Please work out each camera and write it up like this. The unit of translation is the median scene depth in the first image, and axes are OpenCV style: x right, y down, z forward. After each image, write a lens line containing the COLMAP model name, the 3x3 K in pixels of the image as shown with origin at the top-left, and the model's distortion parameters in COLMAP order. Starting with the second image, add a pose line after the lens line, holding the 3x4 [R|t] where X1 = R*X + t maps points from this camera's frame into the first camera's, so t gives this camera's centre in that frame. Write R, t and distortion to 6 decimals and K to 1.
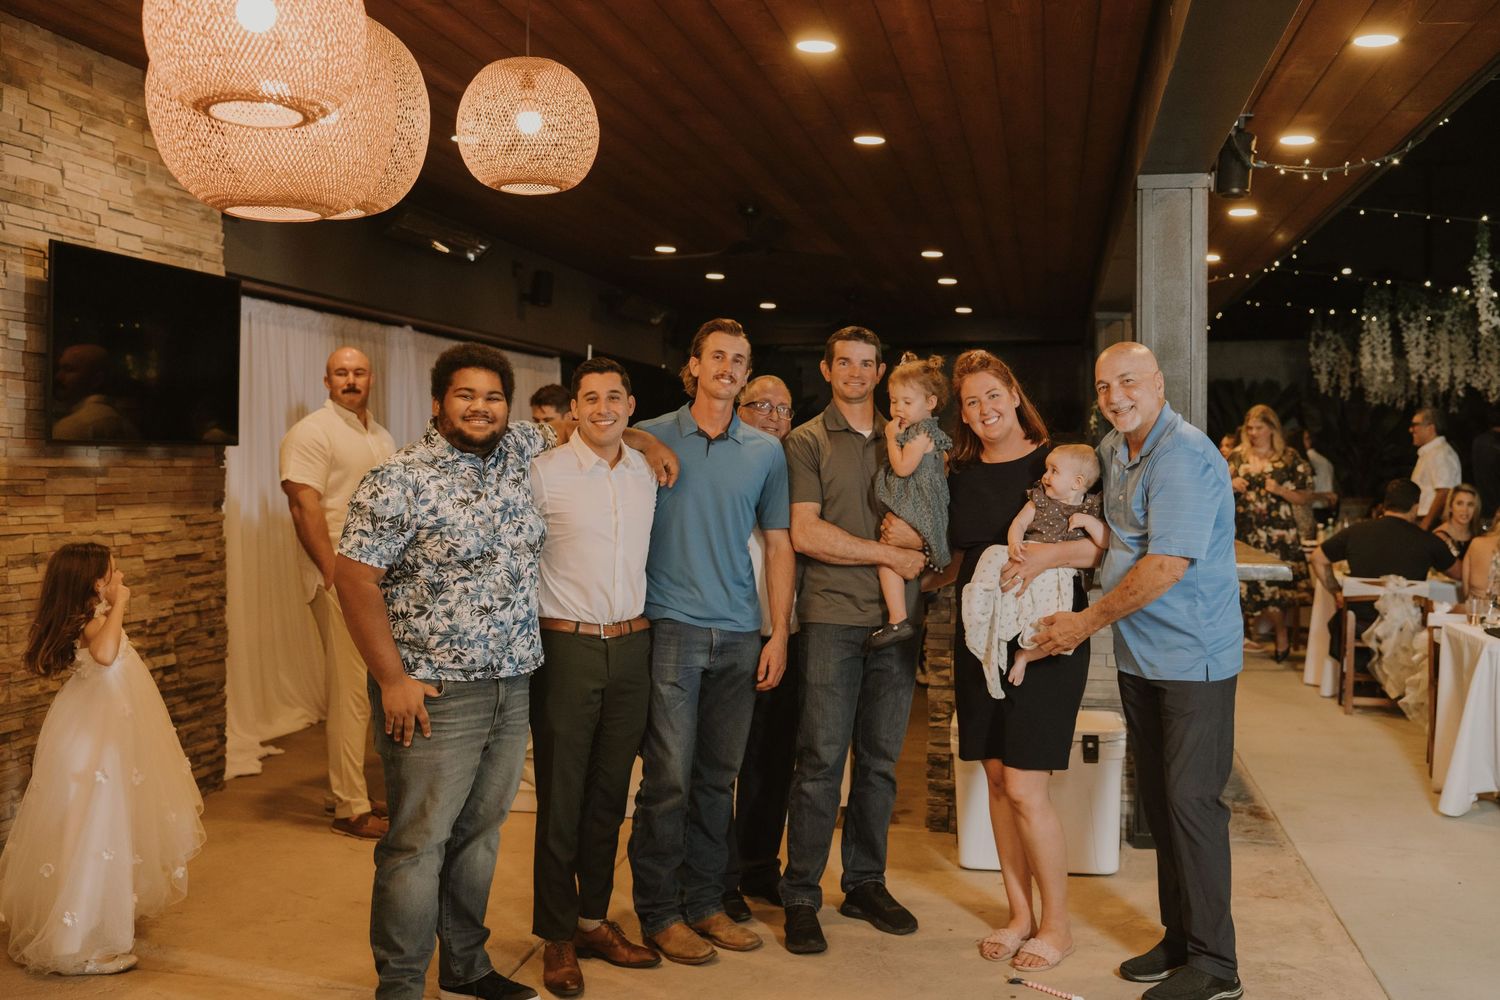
lens RADIAL K [[1499.2, 0, 750.0], [0, 1499.2, 500.0], [0, 0, 1]] dist [-0.006050, -0.005142]
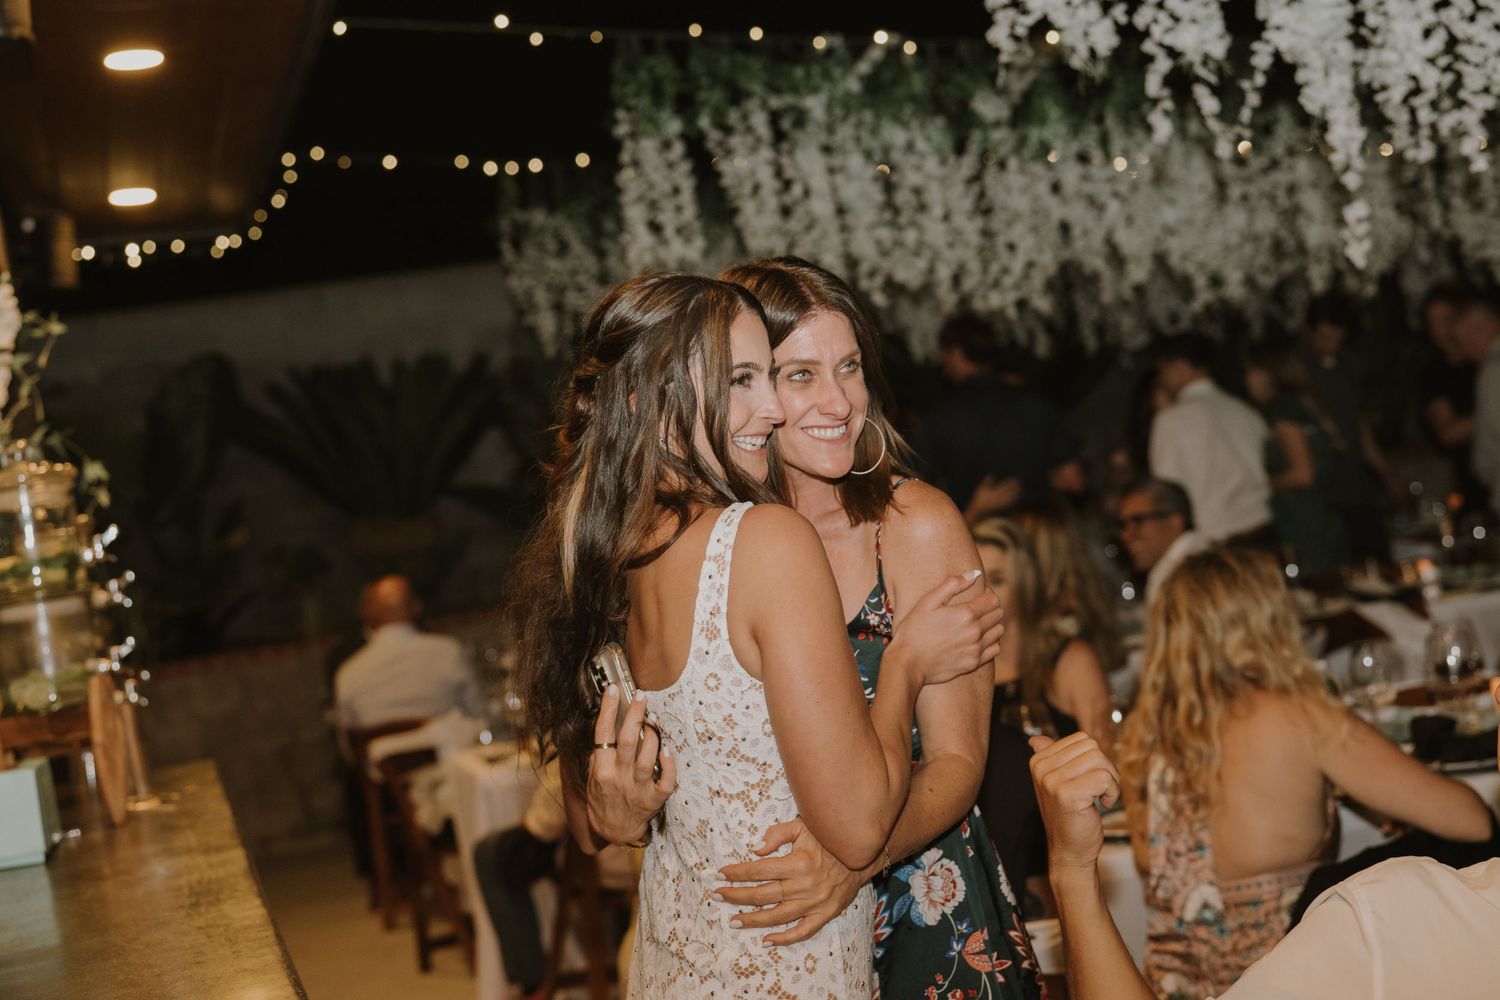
lens RADIAL K [[2376.6, 0, 750.0], [0, 2376.6, 500.0], [0, 0, 1]] dist [-0.004737, -0.005574]
pose [[0.891416, -0.130245, 0.434067, 0.164875], [0.153323, 0.988005, -0.018412, -0.012284], [-0.426462, 0.082966, 0.900692, 0.450004]]
